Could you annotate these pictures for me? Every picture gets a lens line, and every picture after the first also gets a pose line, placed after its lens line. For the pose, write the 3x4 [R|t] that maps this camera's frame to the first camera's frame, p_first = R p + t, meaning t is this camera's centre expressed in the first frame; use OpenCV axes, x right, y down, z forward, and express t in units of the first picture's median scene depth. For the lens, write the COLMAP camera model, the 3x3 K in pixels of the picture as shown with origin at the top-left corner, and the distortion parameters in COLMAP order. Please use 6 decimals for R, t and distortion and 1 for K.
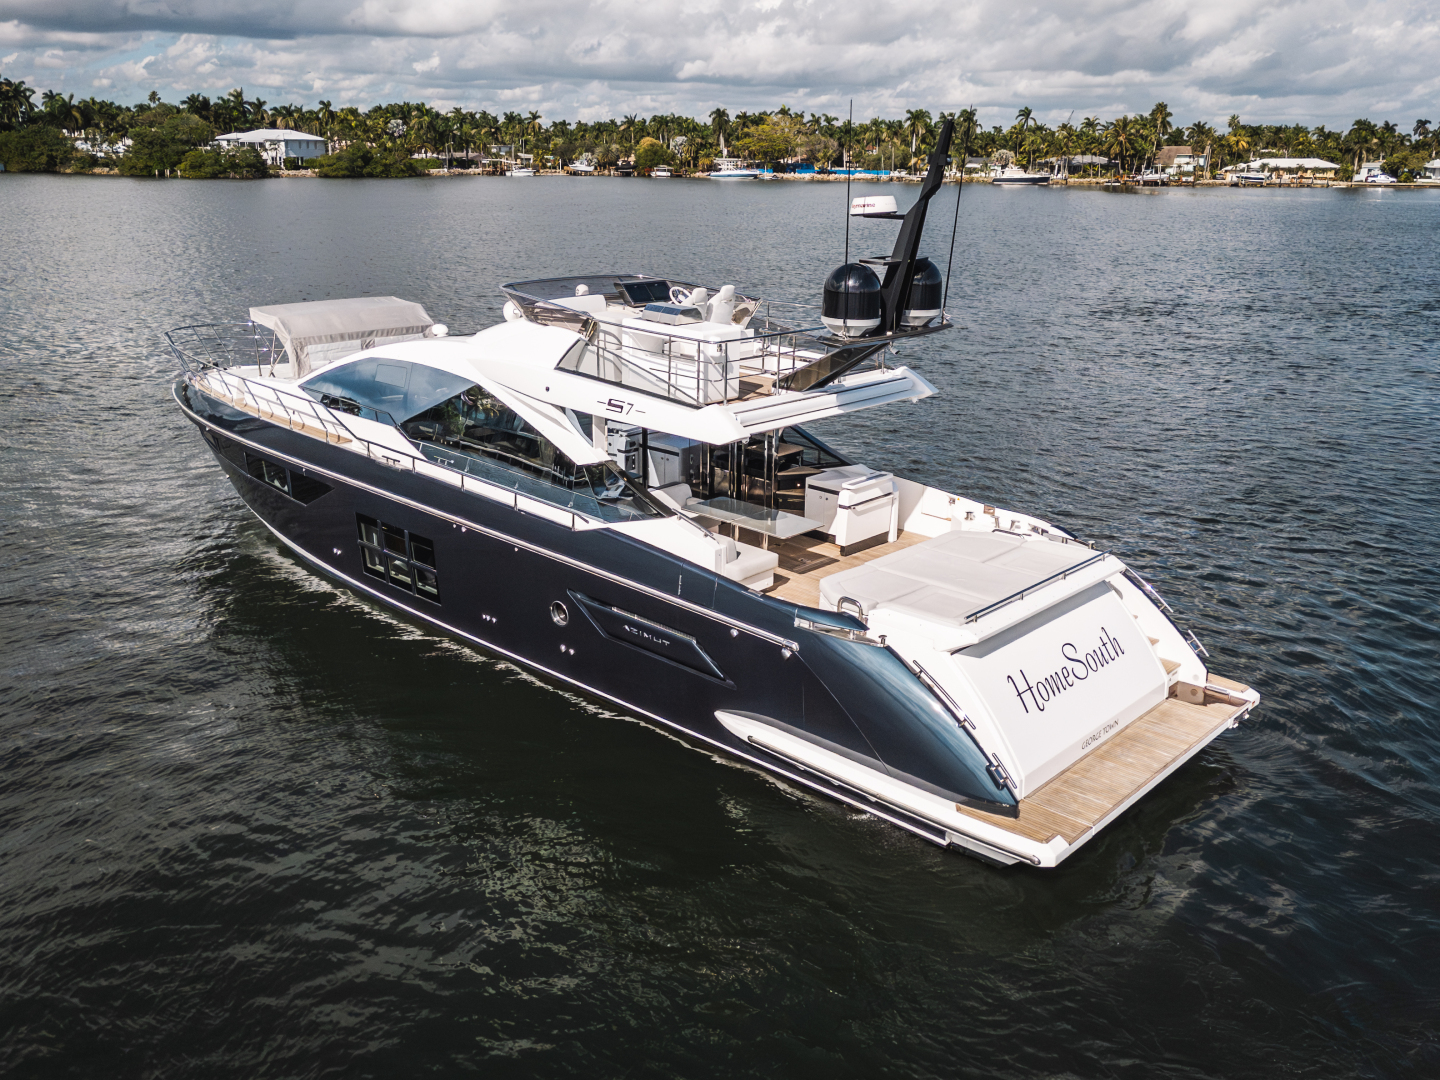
lens RADIAL K [[1282.5, 0, 722.7], [0, 1282.5, 507.0], [0, 0, 1]] dist [0.071856, -0.098536]
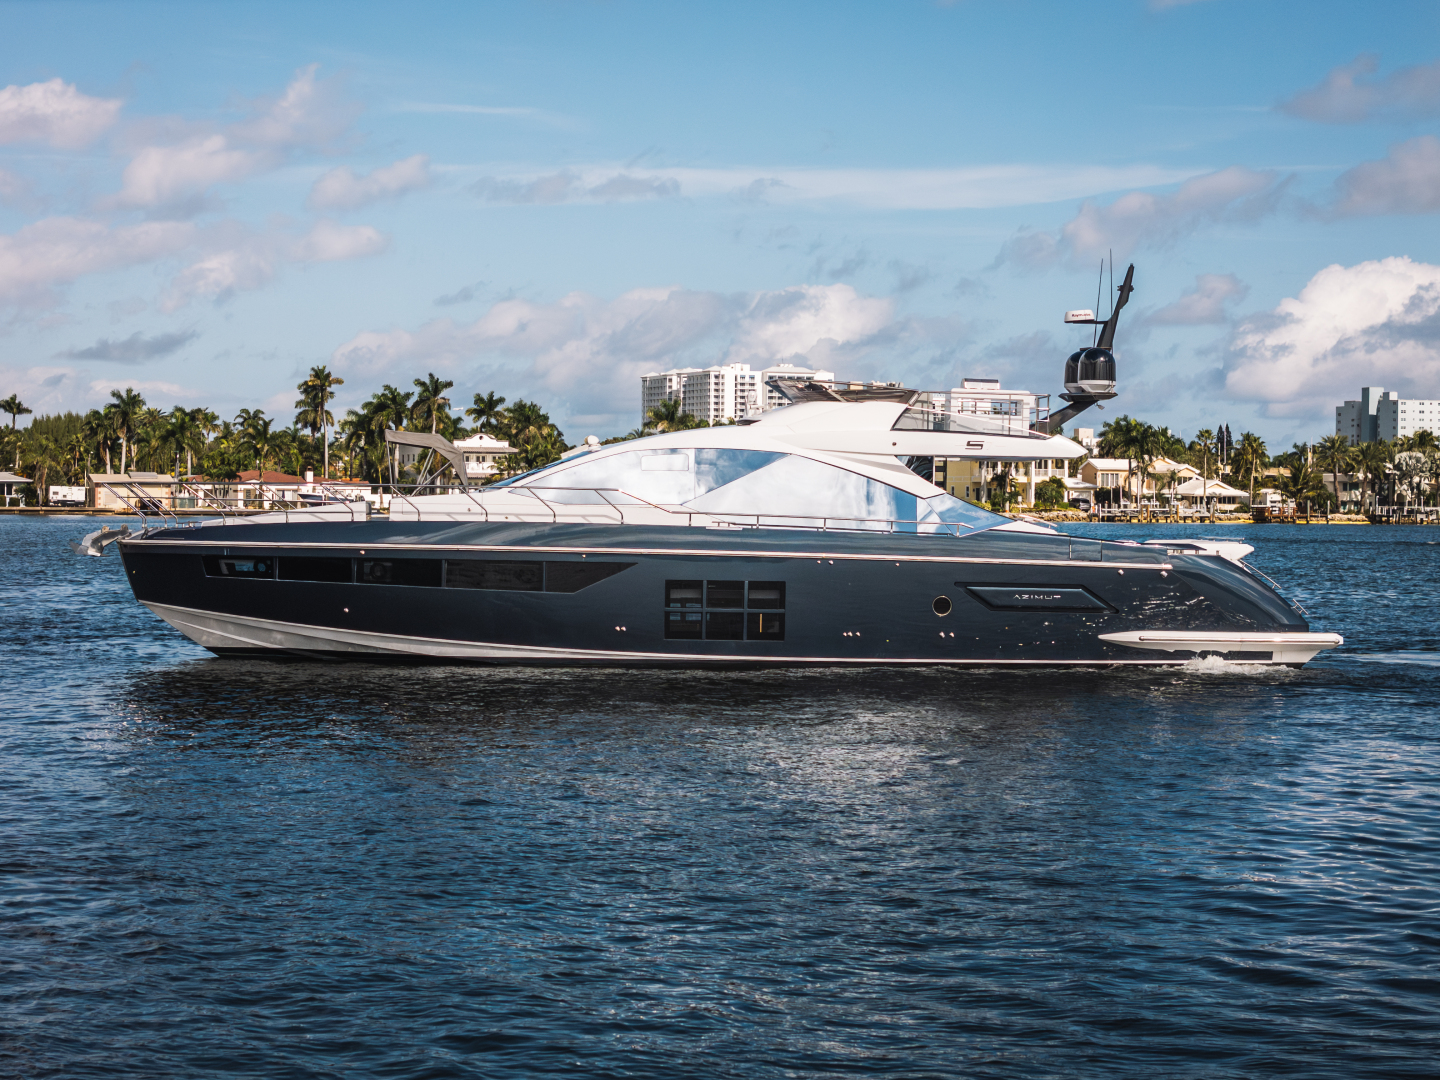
lens RADIAL K [[2956.1, 0, 720.0], [0, 2956.1, 540.0], [0, 0, 1]] dist [-0.400450, 2.650092]
pose [[0.667030, -0.013923, 0.744900, -2.794121], [0.203371, 0.965257, -0.164069, 0.515908], [-0.716736, 0.260930, 0.646688, -0.897594]]
